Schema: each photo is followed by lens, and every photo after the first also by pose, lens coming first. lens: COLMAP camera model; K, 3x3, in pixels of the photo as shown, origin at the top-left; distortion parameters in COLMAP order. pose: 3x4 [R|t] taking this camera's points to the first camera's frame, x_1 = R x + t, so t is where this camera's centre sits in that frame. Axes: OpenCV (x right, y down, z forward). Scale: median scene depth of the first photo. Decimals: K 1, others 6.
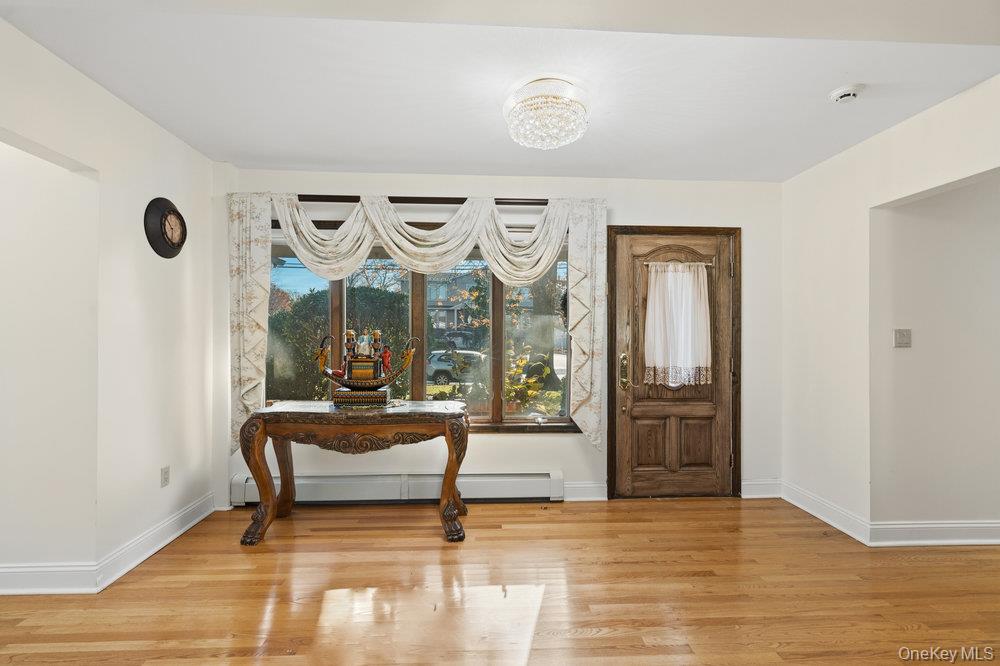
lens RADIAL K [[464.1, 0, 498.7], [0, 464.1, 336.3], [0, 0, 1]] dist [-0.003300, 0.000131]
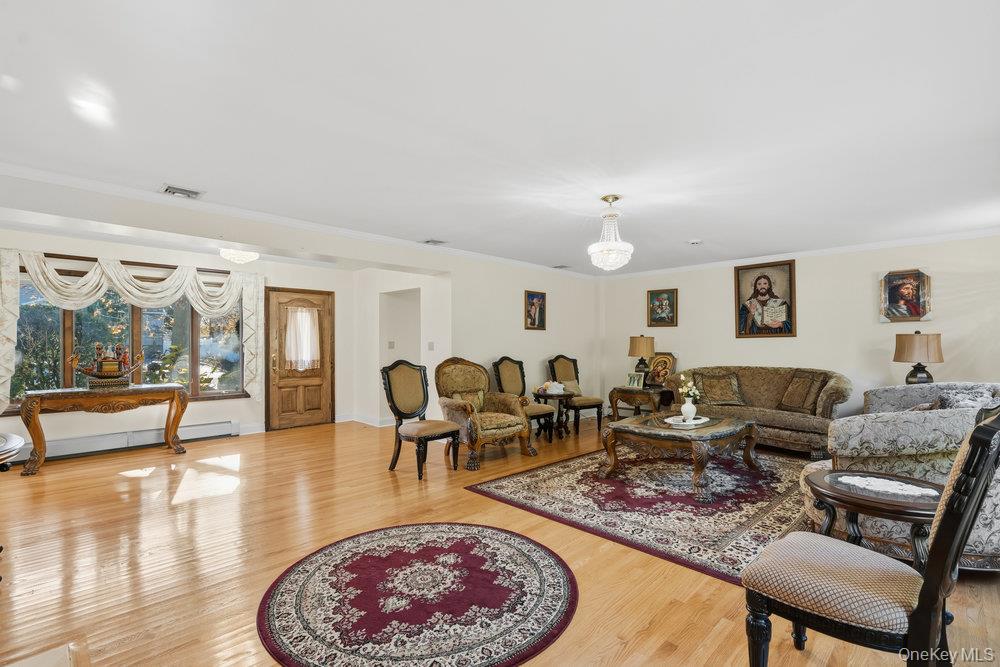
lens RADIAL K [[464.1, 0, 498.7], [0, 464.1, 336.8], [0, 0, 1]] dist [-0.003300, 0.000131]
pose [[0.742826, 0.002487, 0.669480, -0.326126], [0.010065, 0.999839, -0.014882, 0.004233], [-0.669409, 0.017793, 0.742681, -1.052077]]
